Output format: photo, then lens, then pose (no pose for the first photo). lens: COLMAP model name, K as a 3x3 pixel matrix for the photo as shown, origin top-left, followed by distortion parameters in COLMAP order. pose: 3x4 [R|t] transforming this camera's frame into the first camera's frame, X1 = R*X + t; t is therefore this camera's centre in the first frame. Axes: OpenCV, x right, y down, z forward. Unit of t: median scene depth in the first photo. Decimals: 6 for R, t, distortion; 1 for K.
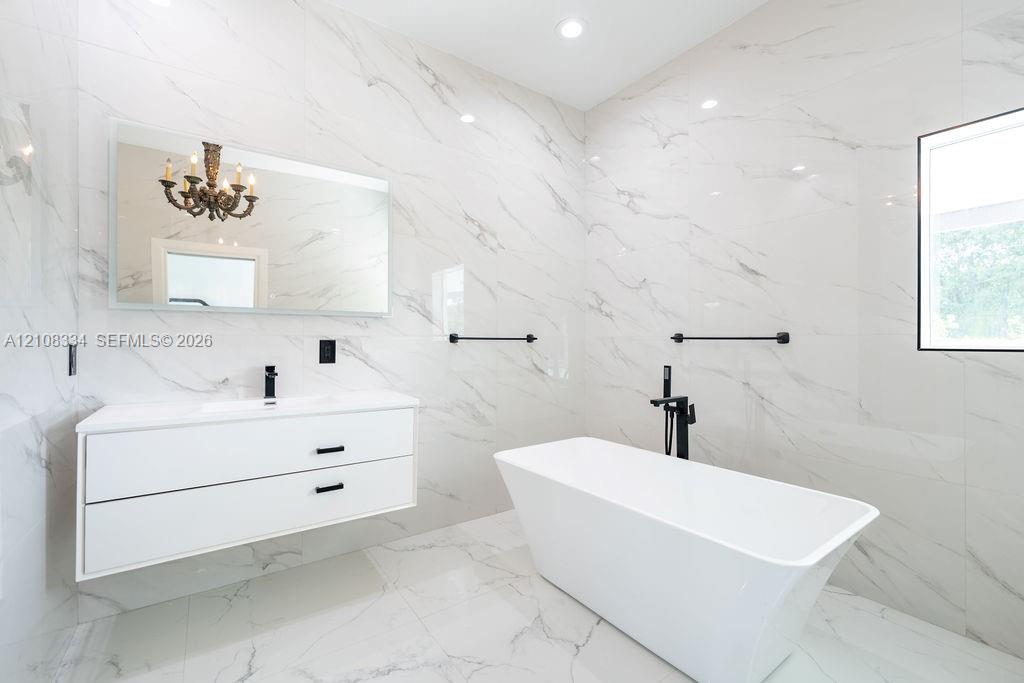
lens RADIAL K [[435.0, 0, 514.1], [0, 435.0, 339.0], [0, 0, 1]] dist [0.001200, -0.000143]
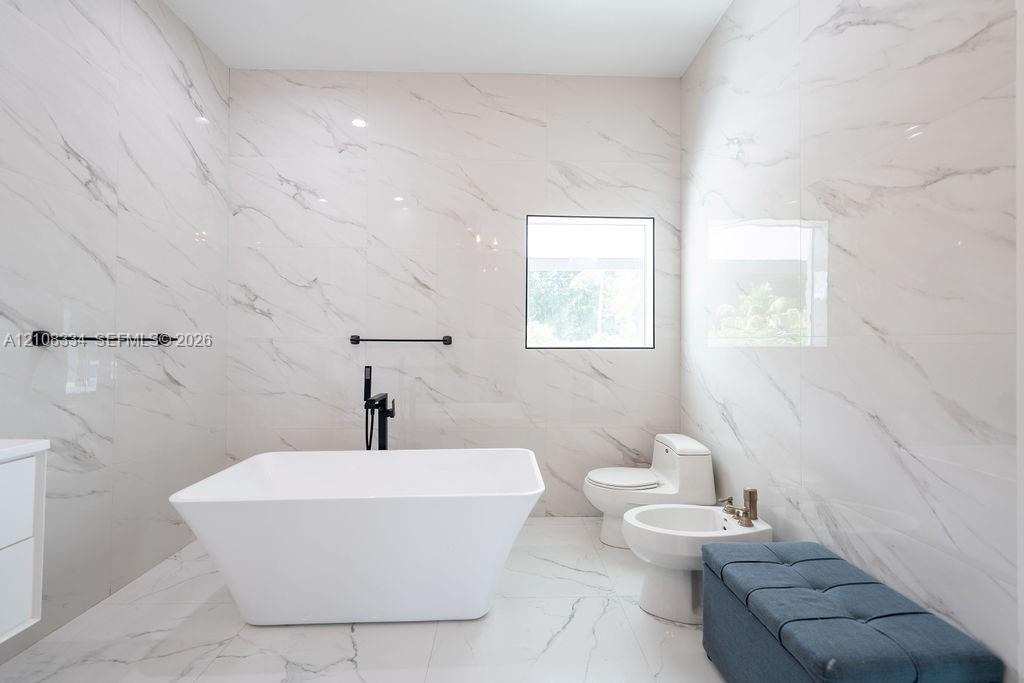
lens RADIAL K [[435.0, 0, 514.1], [0, 435.0, 339.0], [0, 0, 1]] dist [0.001200, -0.000143]
pose [[0.553196, 0.006520, 0.833025, -0.285470], [-0.004299, 0.999978, -0.004972, -0.000346], [-0.833040, -0.000831, 0.553213, 0.102943]]
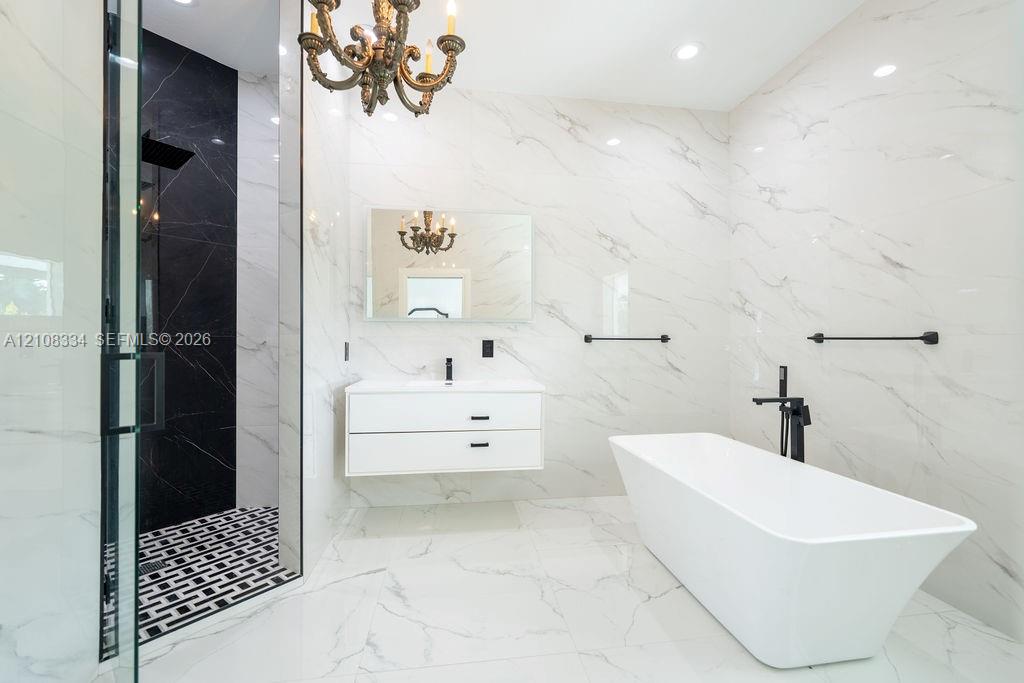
lens RADIAL K [[435.0, 0, 514.1], [0, 435.0, 339.0], [0, 0, 1]] dist [0.001200, -0.000143]
pose [[0.891260, -0.000894, -0.453492, 0.219553], [0.000940, 1.000000, -0.000124, -0.000811], [0.453492, -0.000316, 0.891260, -0.143324]]
